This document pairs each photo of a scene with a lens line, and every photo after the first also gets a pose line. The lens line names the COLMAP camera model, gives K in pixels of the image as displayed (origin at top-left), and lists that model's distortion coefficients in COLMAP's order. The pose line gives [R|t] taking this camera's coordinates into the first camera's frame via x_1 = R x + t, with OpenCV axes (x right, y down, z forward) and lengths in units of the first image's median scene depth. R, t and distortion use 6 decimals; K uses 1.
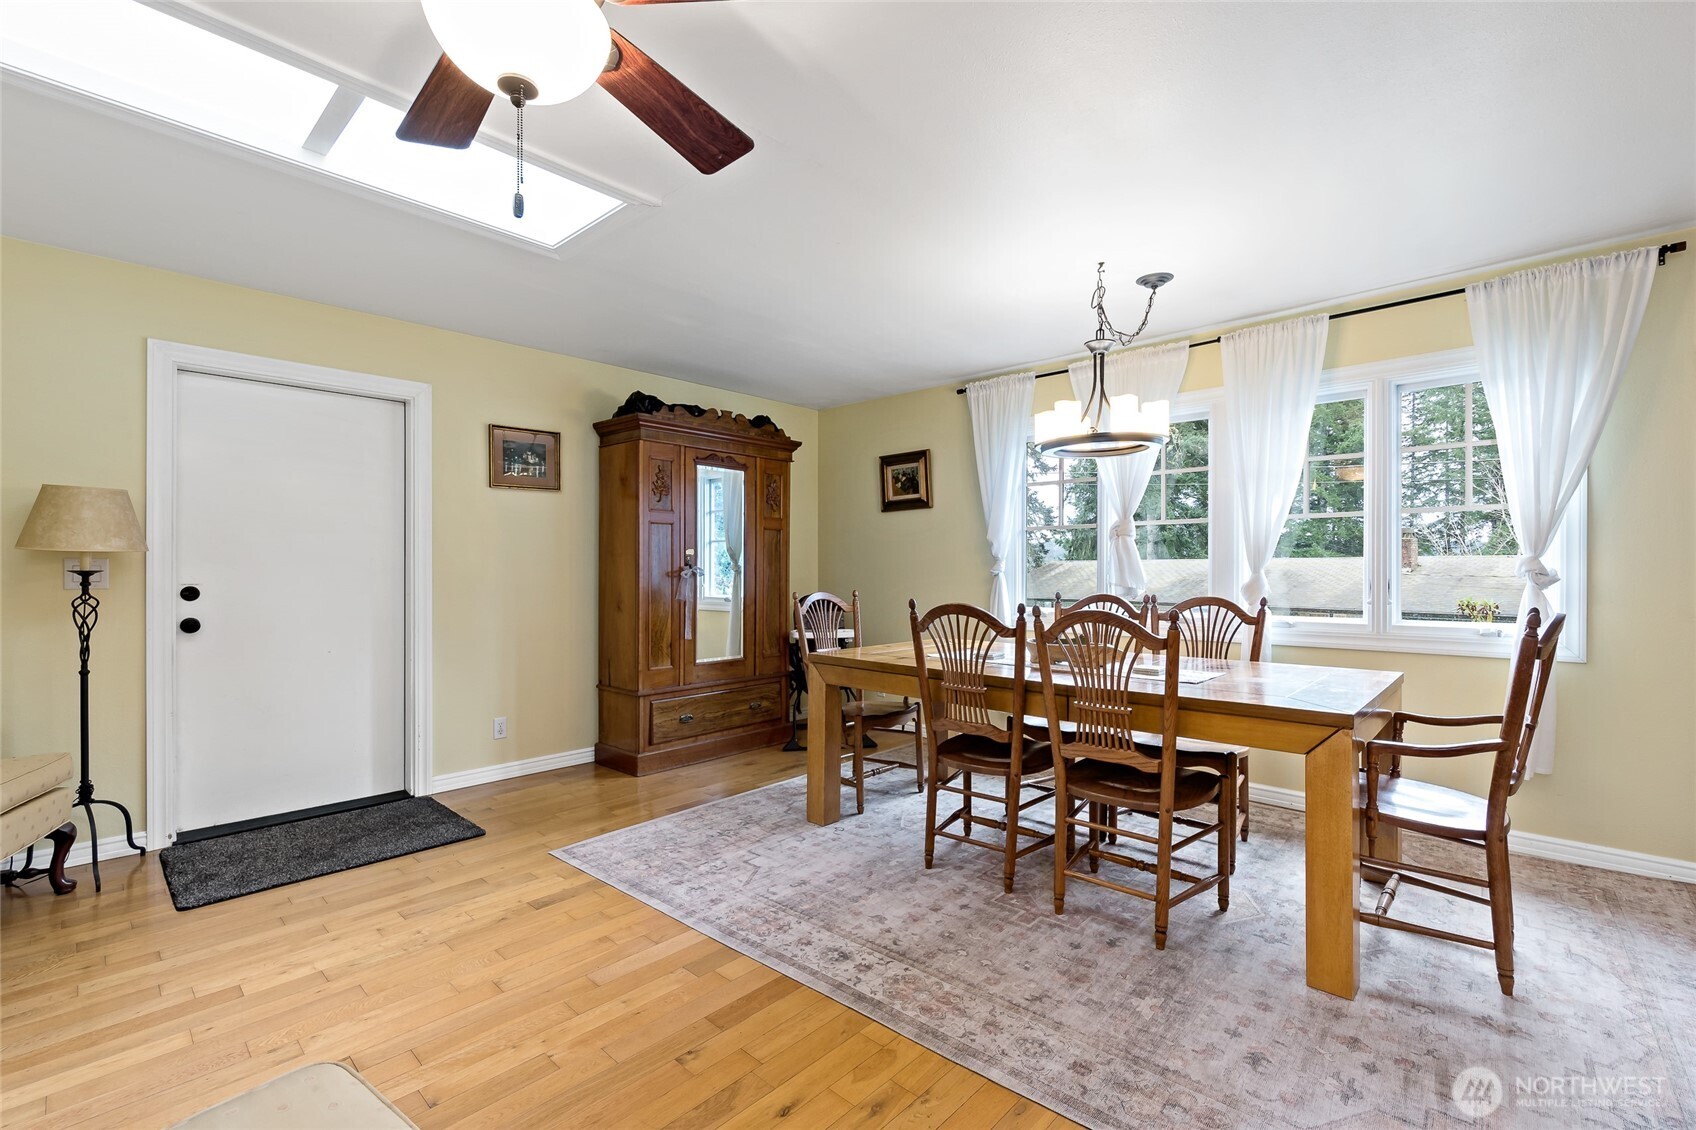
lens RADIAL K [[745.7, 0, 844.5], [0, 745.7, 574.4], [0, 0, 1]] dist [-0.000427, -0.000190]
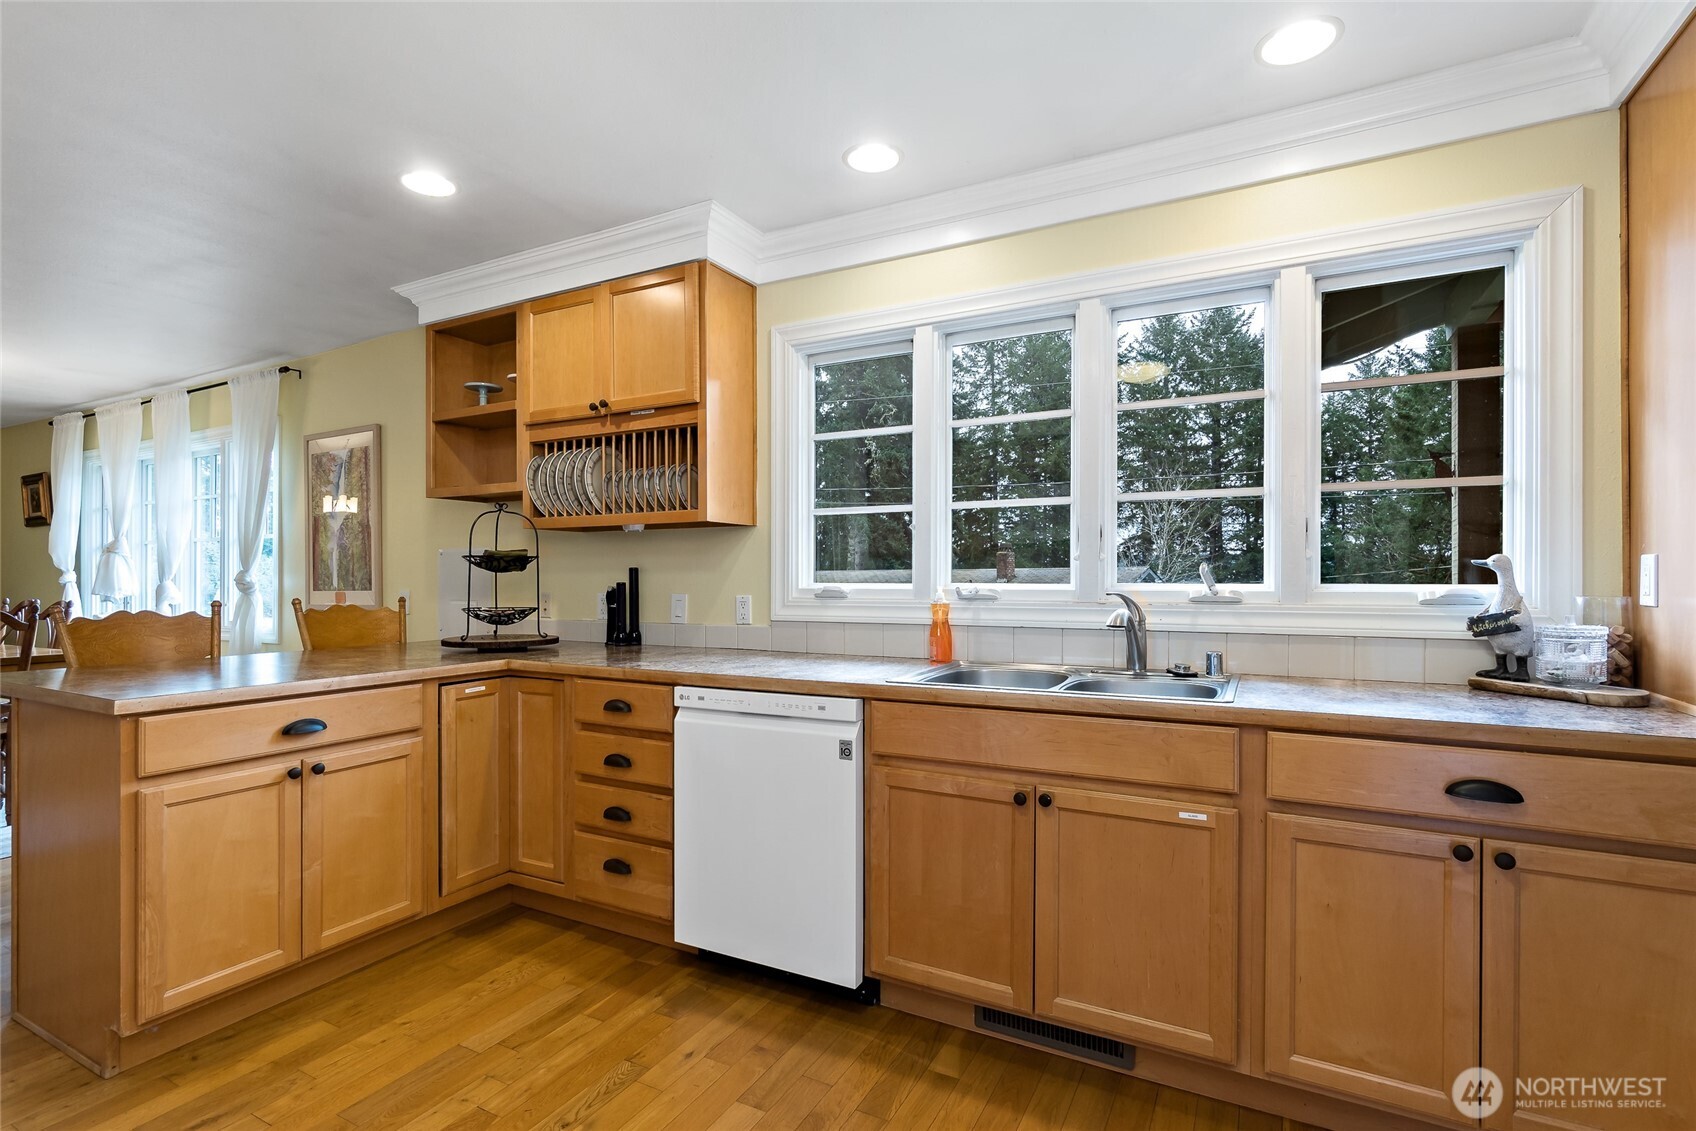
lens RADIAL K [[819.2, 0, 837.7], [0, 819.2, 574.5], [0, 0, 1]] dist [-0.004856, -0.000512]
pose [[0.966753, 0.001109, 0.255711, 1.747068], [0.002908, 0.999878, -0.015333, 0.010880], [-0.255696, 0.015566, 0.966632, -0.867995]]
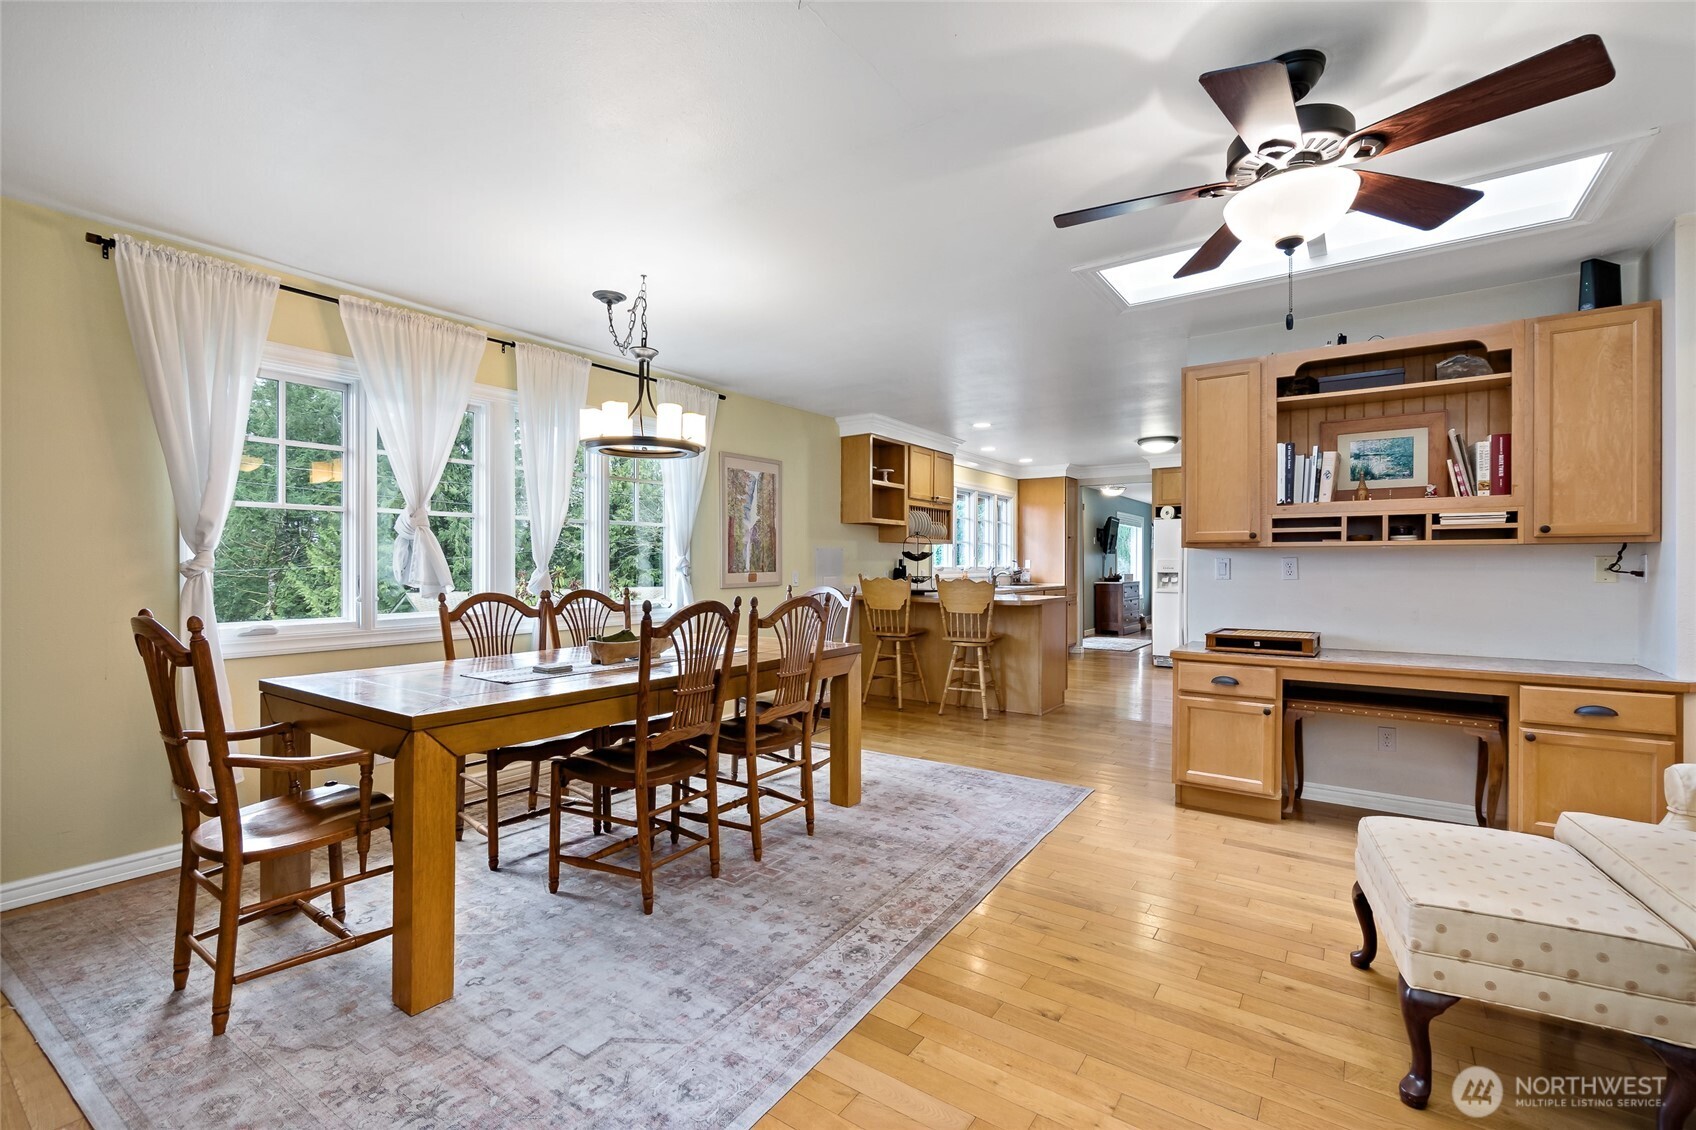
lens RADIAL K [[740.8, 0, 848.0], [0, 740.8, 565.0], [0, 0, 1]] dist [-0.001439, -0.000212]
pose [[-0.145772, -0.001730, 0.989317, -0.813435], [0.008778, 0.999957, 0.003042, -0.007813], [-0.989279, 0.009128, -0.145750, 0.953551]]
